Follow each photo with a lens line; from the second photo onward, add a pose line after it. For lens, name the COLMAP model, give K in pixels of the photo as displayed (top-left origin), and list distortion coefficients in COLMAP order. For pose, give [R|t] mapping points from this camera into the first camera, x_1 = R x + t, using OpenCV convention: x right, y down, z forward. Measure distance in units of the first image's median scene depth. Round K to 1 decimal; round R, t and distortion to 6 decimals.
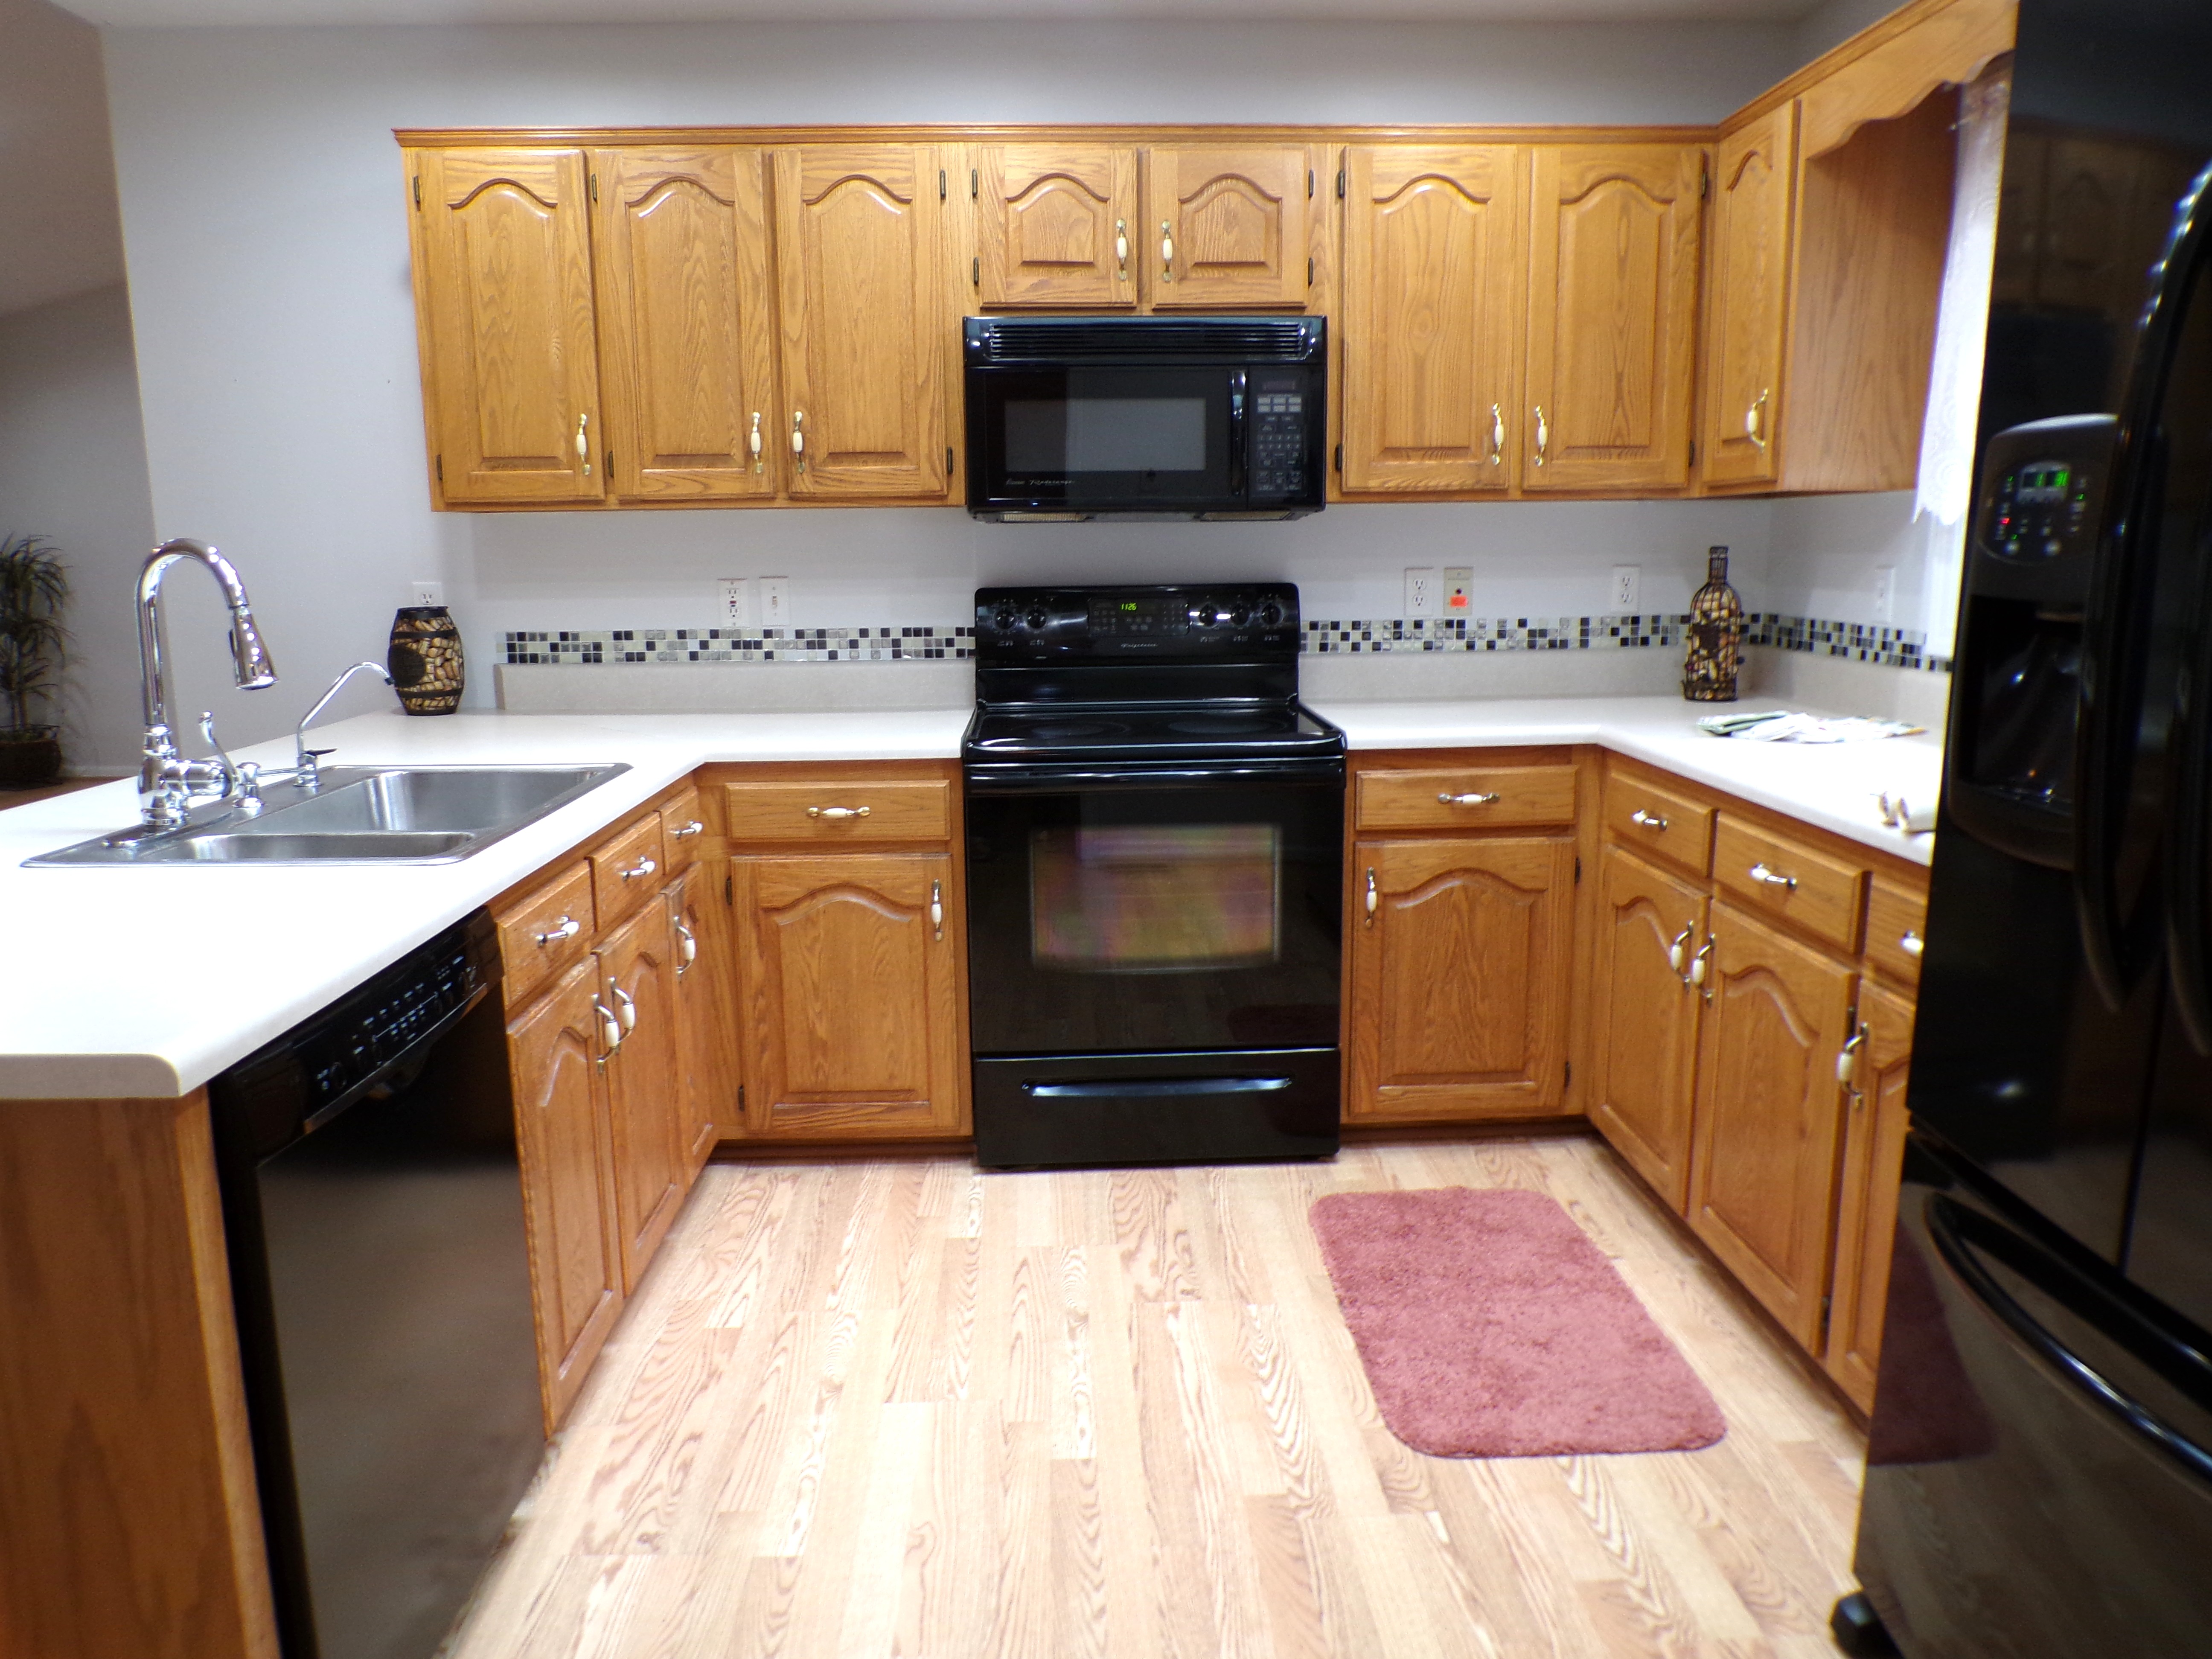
lens RADIAL K [[1492.3, 0, 1103.0], [0, 1492.3, 822.8], [0, 0, 1]] dist [-0.046725, 0.023809]
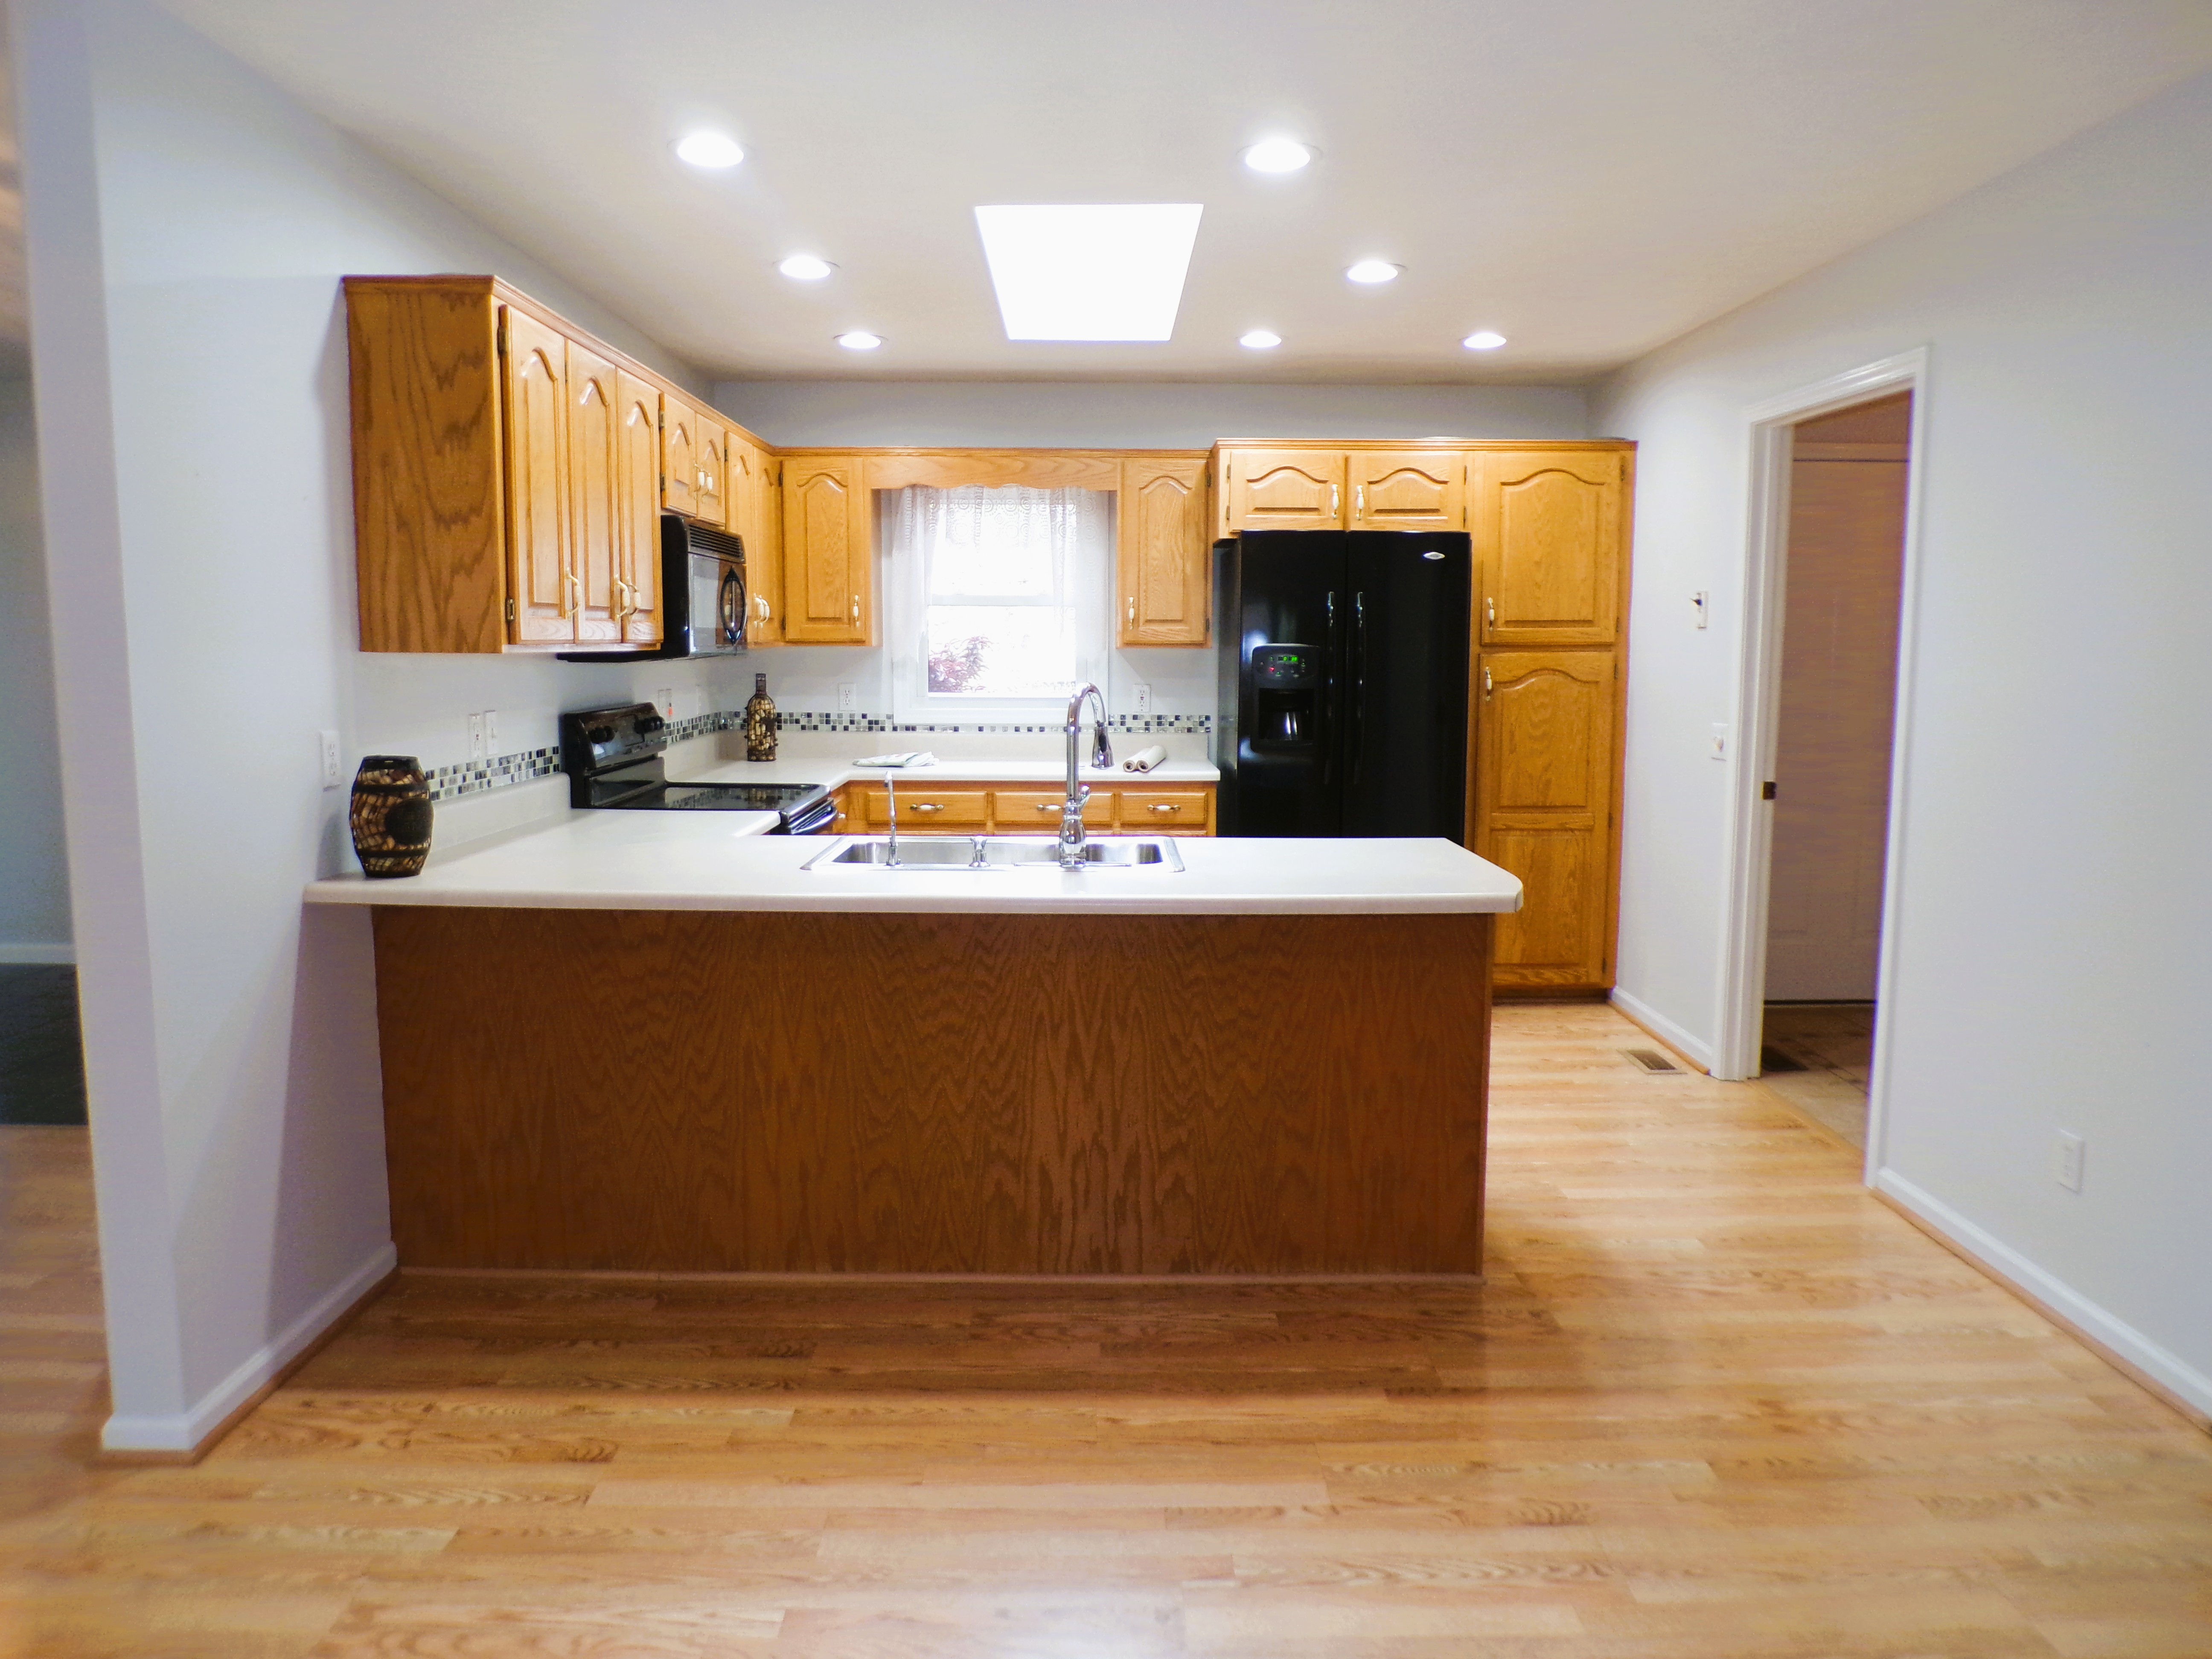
lens RADIAL K [[1492.3, 0, 1103.0], [0, 1492.3, 822.8], [0, 0, 1]] dist [-0.046725, 0.023809]
pose [[0.041907, -0.109155, 0.993141, -1.591421], [0.182381, 0.978149, 0.099811, -0.136521], [-0.982334, 0.176947, 0.060899, 0.613826]]
